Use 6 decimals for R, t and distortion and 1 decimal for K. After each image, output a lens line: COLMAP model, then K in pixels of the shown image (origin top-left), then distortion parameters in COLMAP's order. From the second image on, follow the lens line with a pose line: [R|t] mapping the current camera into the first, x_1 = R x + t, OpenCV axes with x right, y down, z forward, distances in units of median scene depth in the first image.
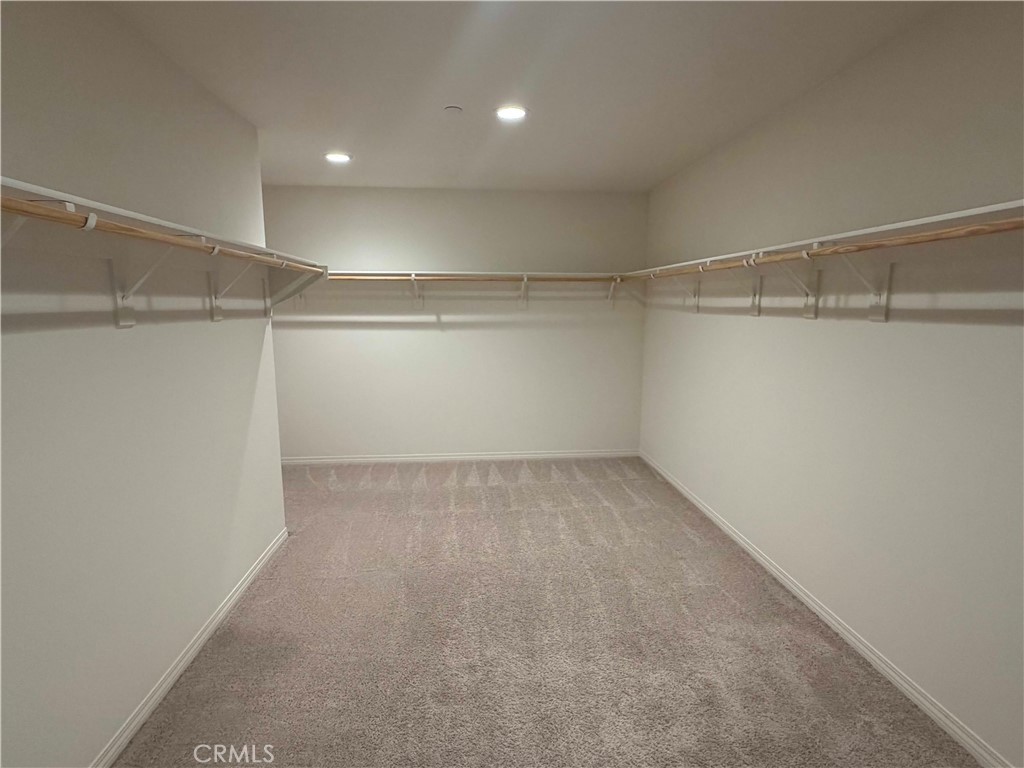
lens RADIAL K [[520.5, 0, 514.3], [0, 520.5, 380.2], [0, 0, 1]] dist [0.002988, -0.000806]
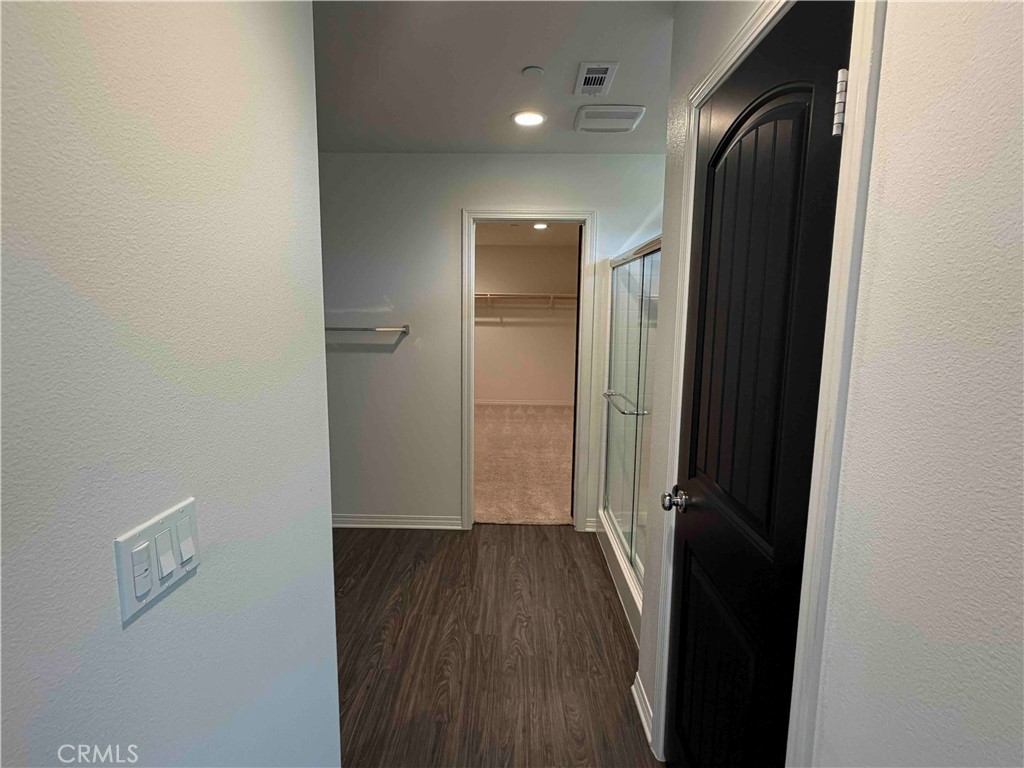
lens RADIAL K [[520.5, 0, 510.1], [0, 520.5, 383.7], [0, 0, 1]] dist [0.002988, -0.000806]
pose [[0.994280, 0.026698, -0.103418, 0.070628], [-0.027913, 0.999557, -0.010321, 0.115584], [0.103097, 0.013149, 0.994584, -0.746215]]
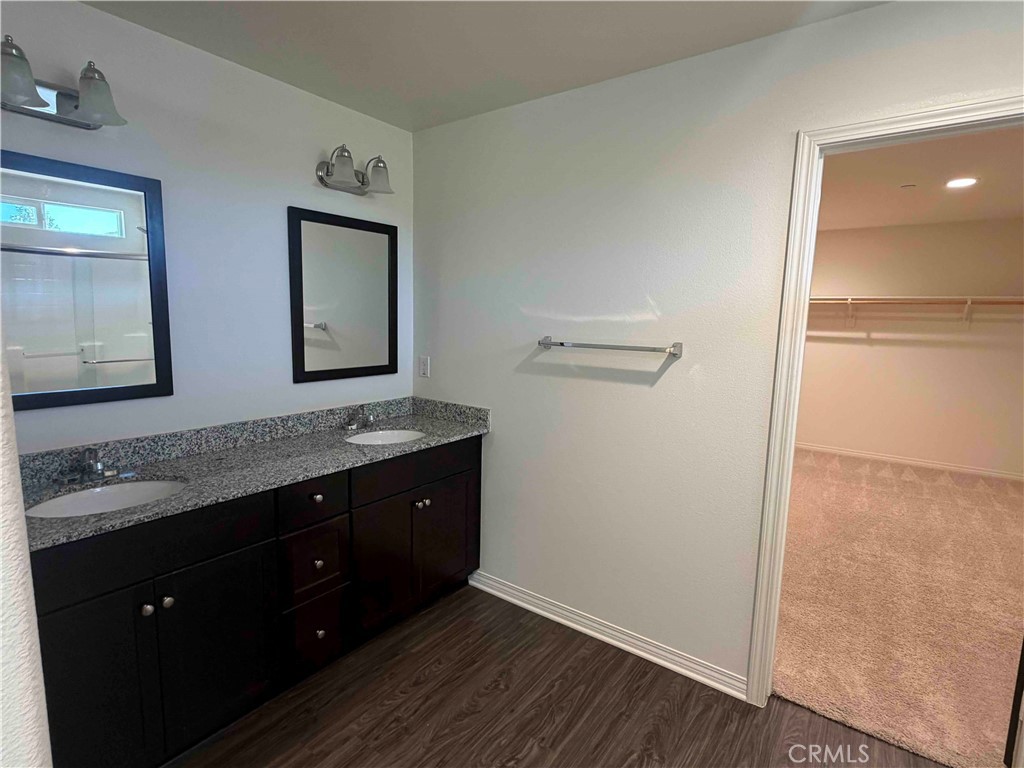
lens RADIAL K [[520.5, 0, 512.0], [0, 520.5, 385.0], [0, 0, 1]] dist [0.002988, -0.000806]
pose [[0.749568, 0.104551, -0.653619, 0.035797], [-0.120200, 0.992529, 0.020917, 0.070796], [0.650923, 0.062886, 0.756535, -0.446718]]
